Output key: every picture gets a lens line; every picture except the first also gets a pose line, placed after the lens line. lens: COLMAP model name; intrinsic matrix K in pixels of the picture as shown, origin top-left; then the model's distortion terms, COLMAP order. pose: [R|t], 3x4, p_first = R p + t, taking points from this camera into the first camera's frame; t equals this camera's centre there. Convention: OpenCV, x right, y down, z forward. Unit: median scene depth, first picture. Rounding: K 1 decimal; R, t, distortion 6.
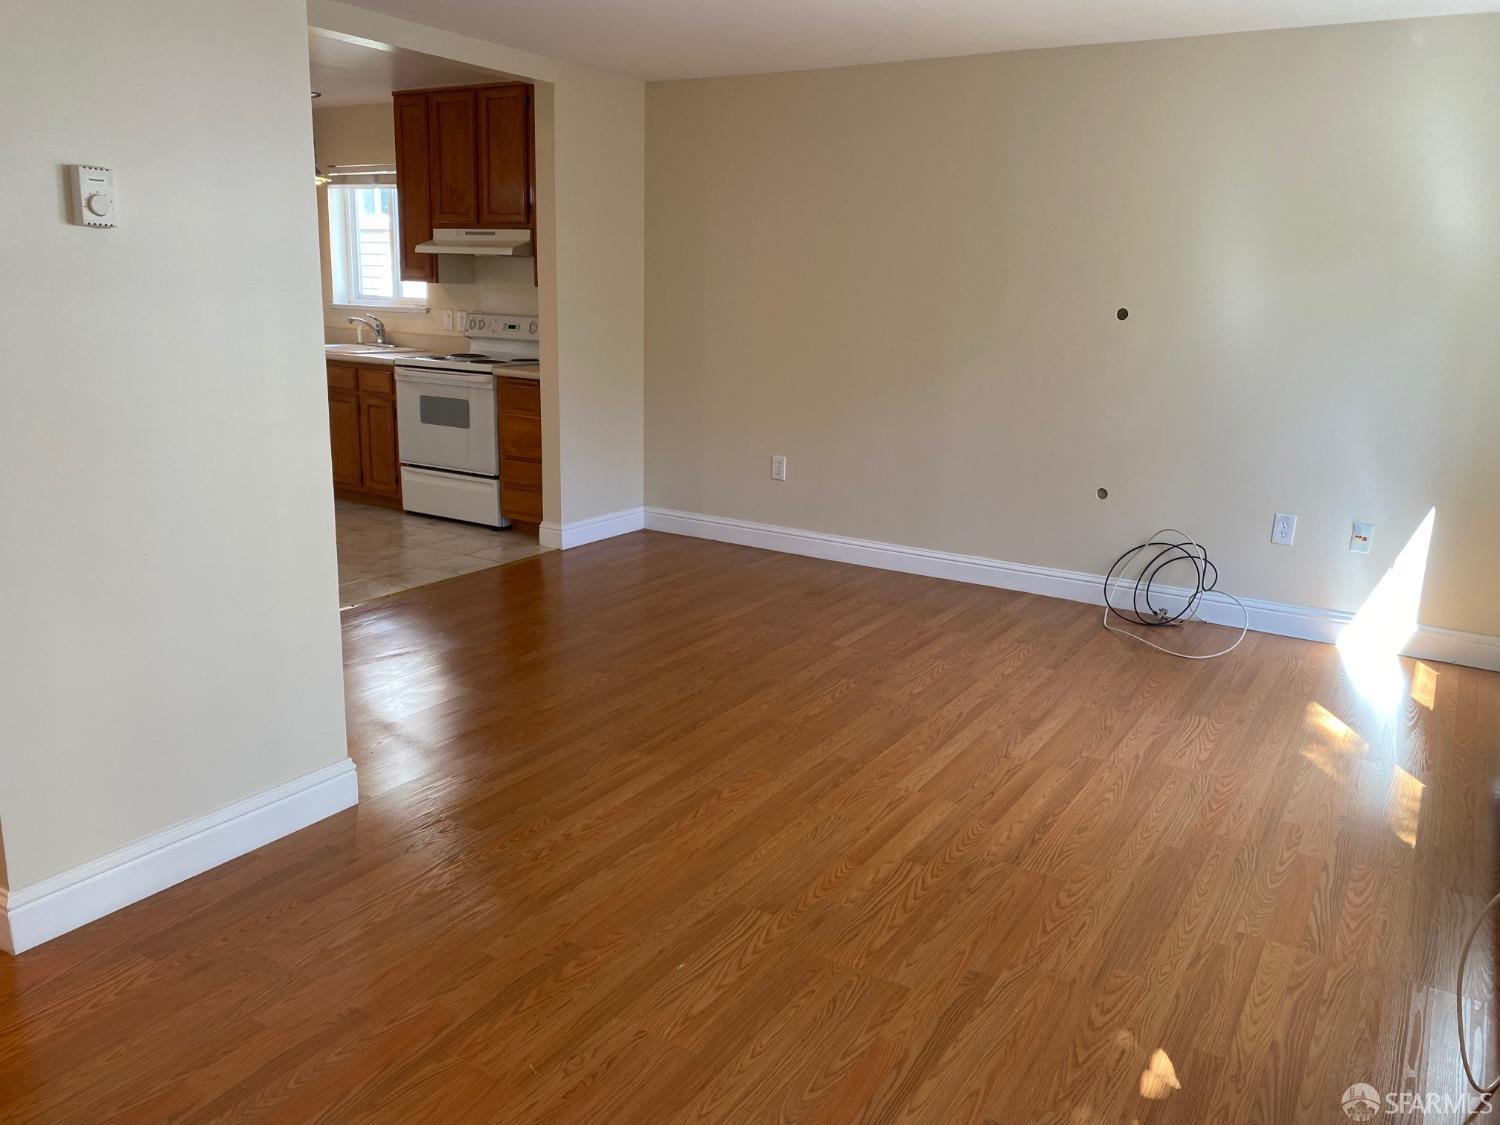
lens RADIAL K [[1156.6, 0, 750.0], [0, 1156.6, 562.5], [0, 0, 1]] dist [0.024147, -0.005234]
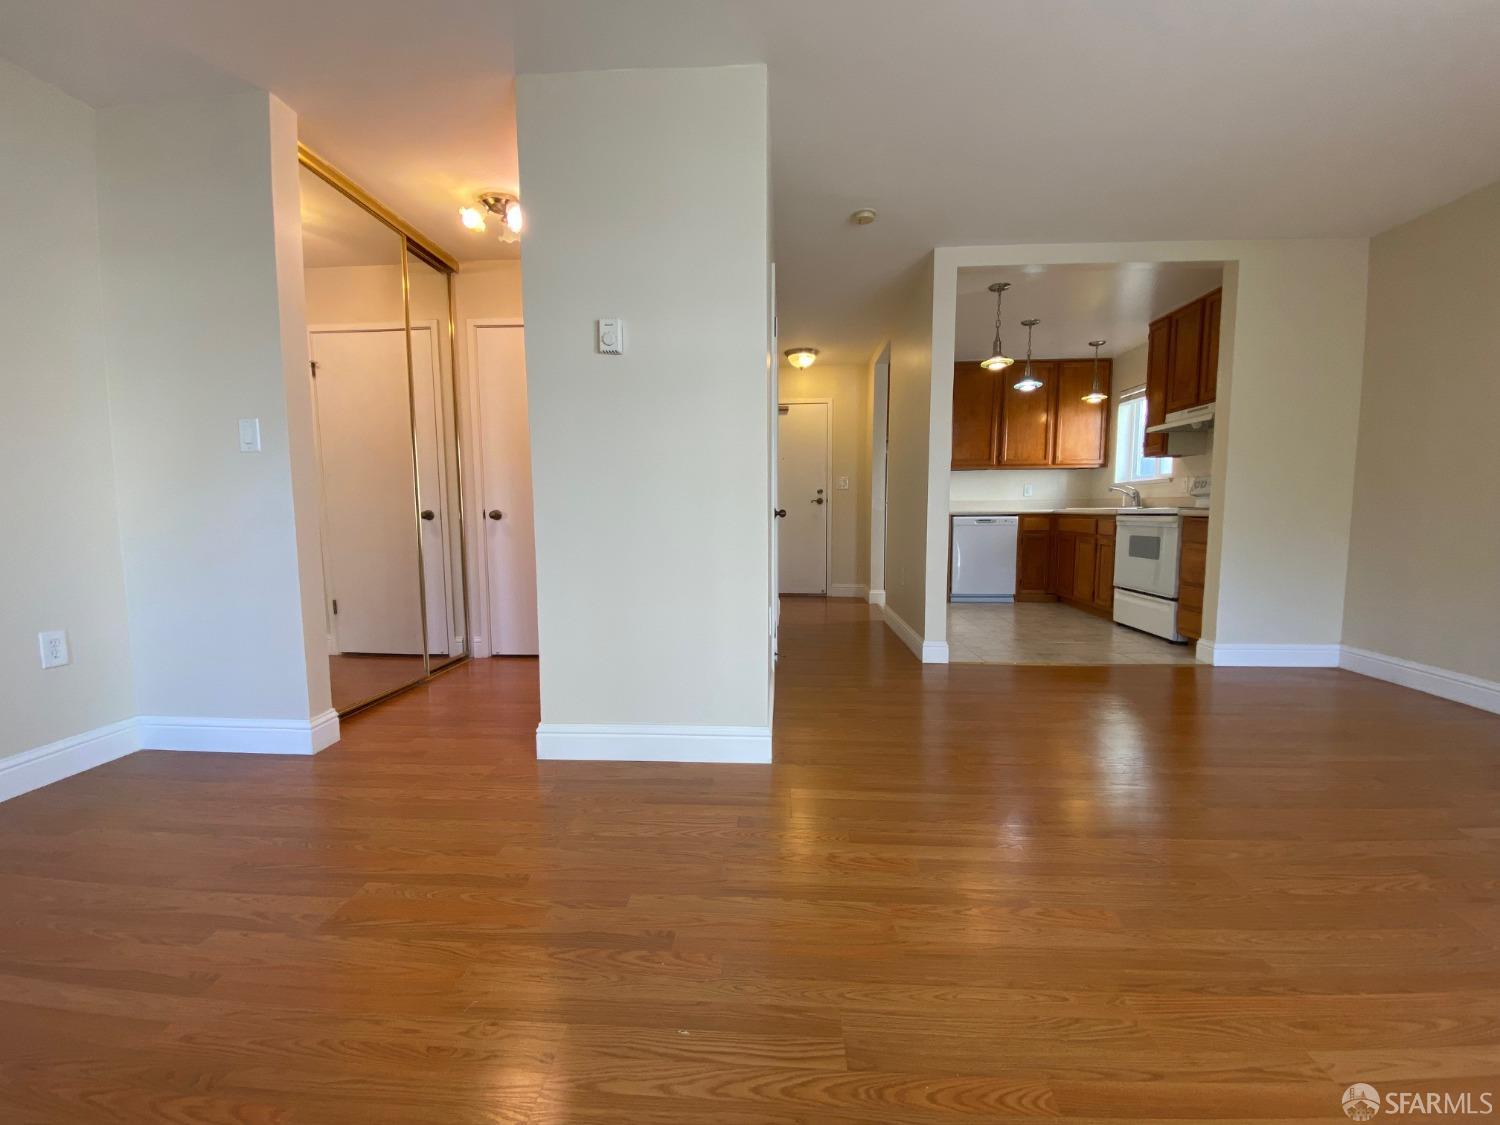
lens RADIAL K [[616.4, 0, 738.4], [0, 616.4, 569.8], [0, 0, 1]] dist [-0.002971, -0.000721]
pose [[0.473479, 0.057216, -0.878945, 0.131577], [-0.192500, 0.980487, -0.039872, 0.009896], [0.859512, 0.188076, 0.475254, 0.295321]]
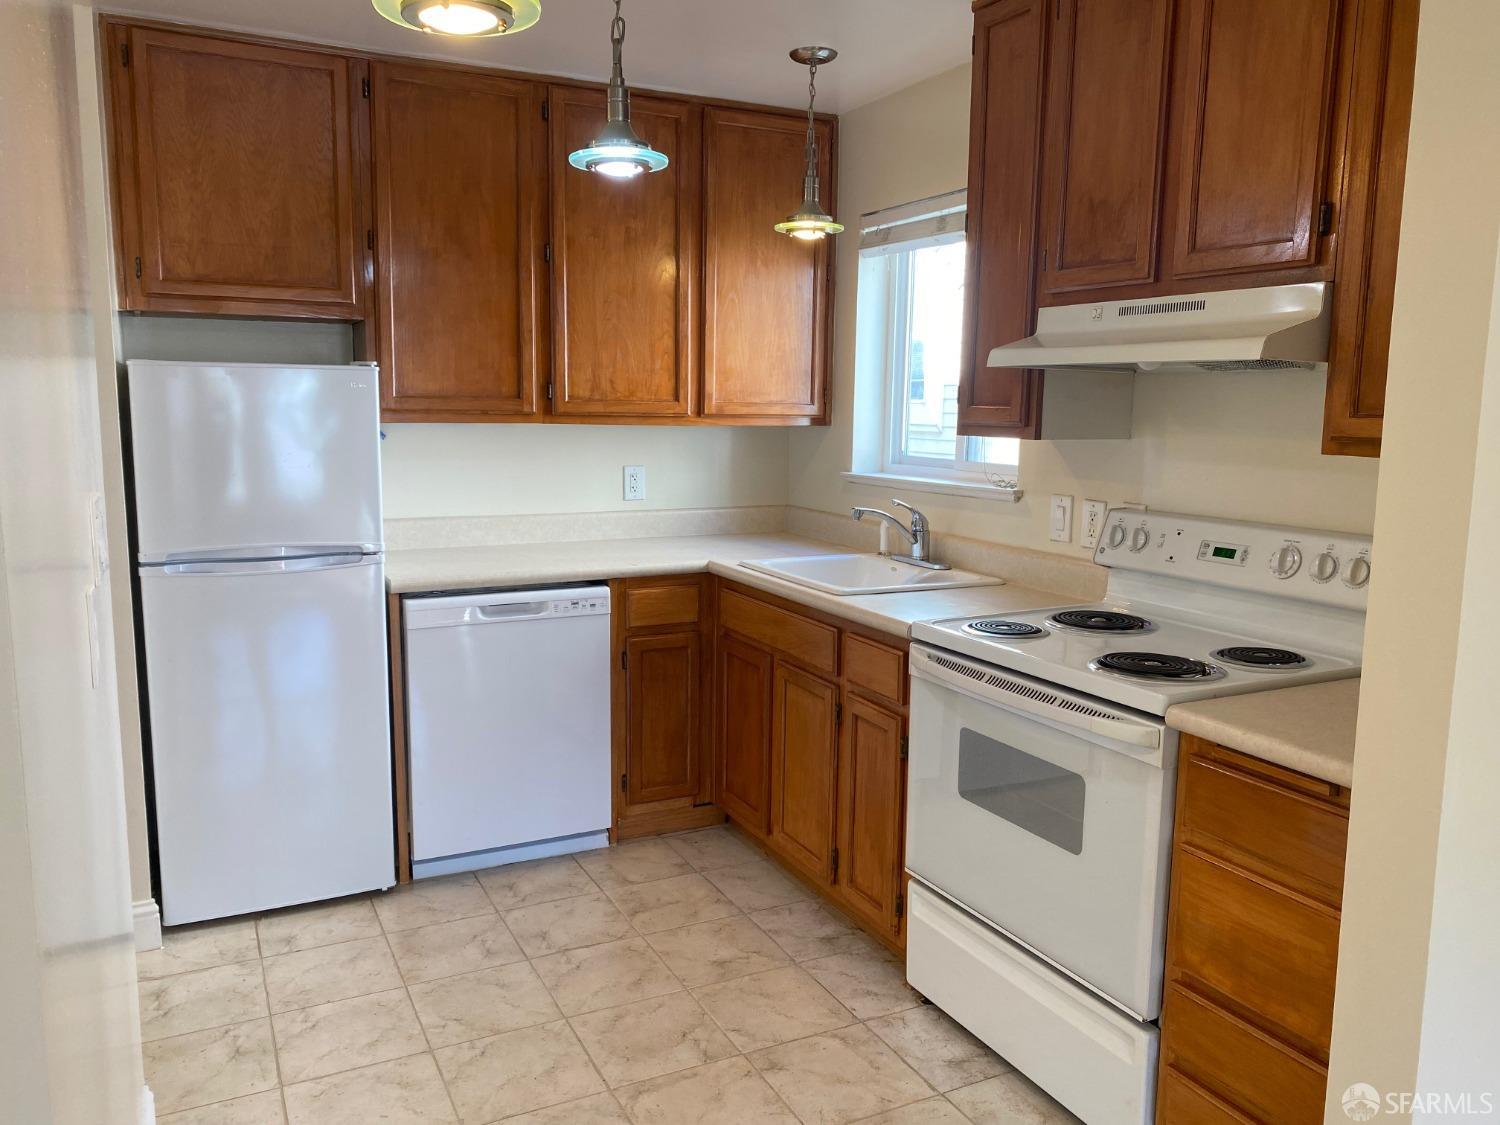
lens RADIAL K [[1156.6, 0, 750.0], [0, 1156.6, 562.5], [0, 0, 1]] dist [0.024147, -0.005234]
pose [[0.857836, 0.053980, -0.511081, -0.156818], [-0.110932, 0.990474, -0.081583, -0.164995], [0.501808, 0.126680, 0.855652, 0.652639]]
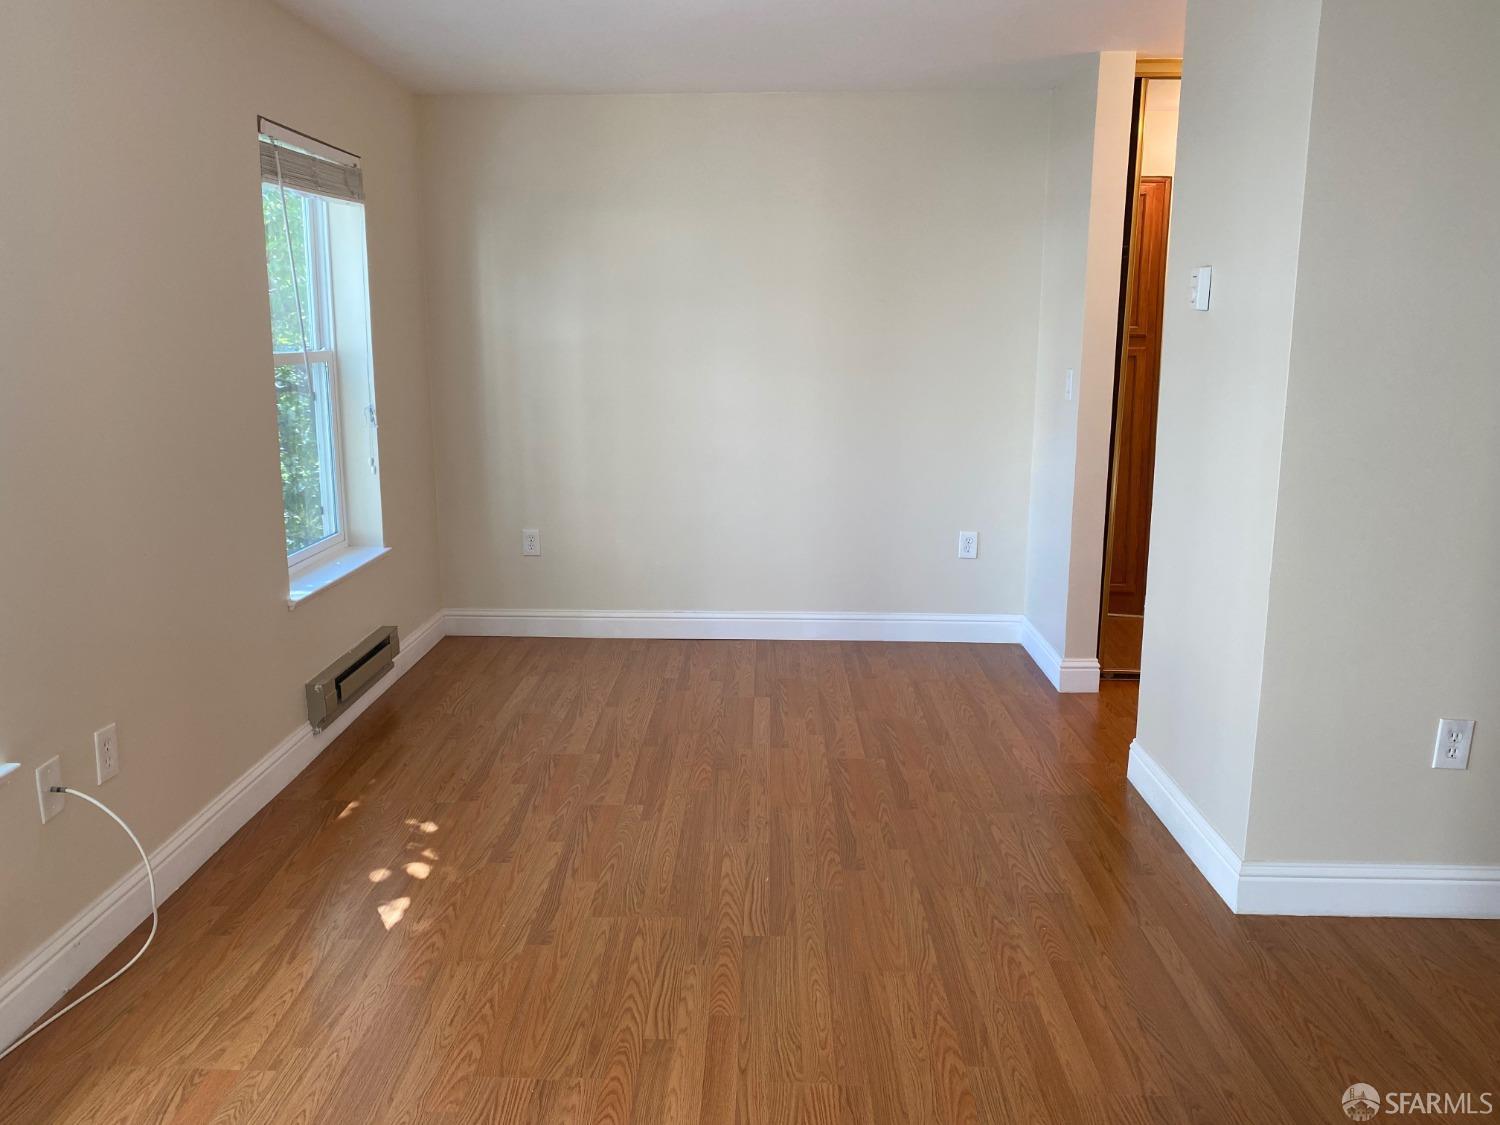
lens RADIAL K [[1156.6, 0, 750.0], [0, 1156.6, 562.5], [0, 0, 1]] dist [0.024147, -0.005234]
pose [[-0.859232, 0.074203, -0.506176, 0.221696], [-0.147419, 0.911543, 0.383872, -0.174049], [0.489886, 0.404455, -0.772287, 0.711972]]
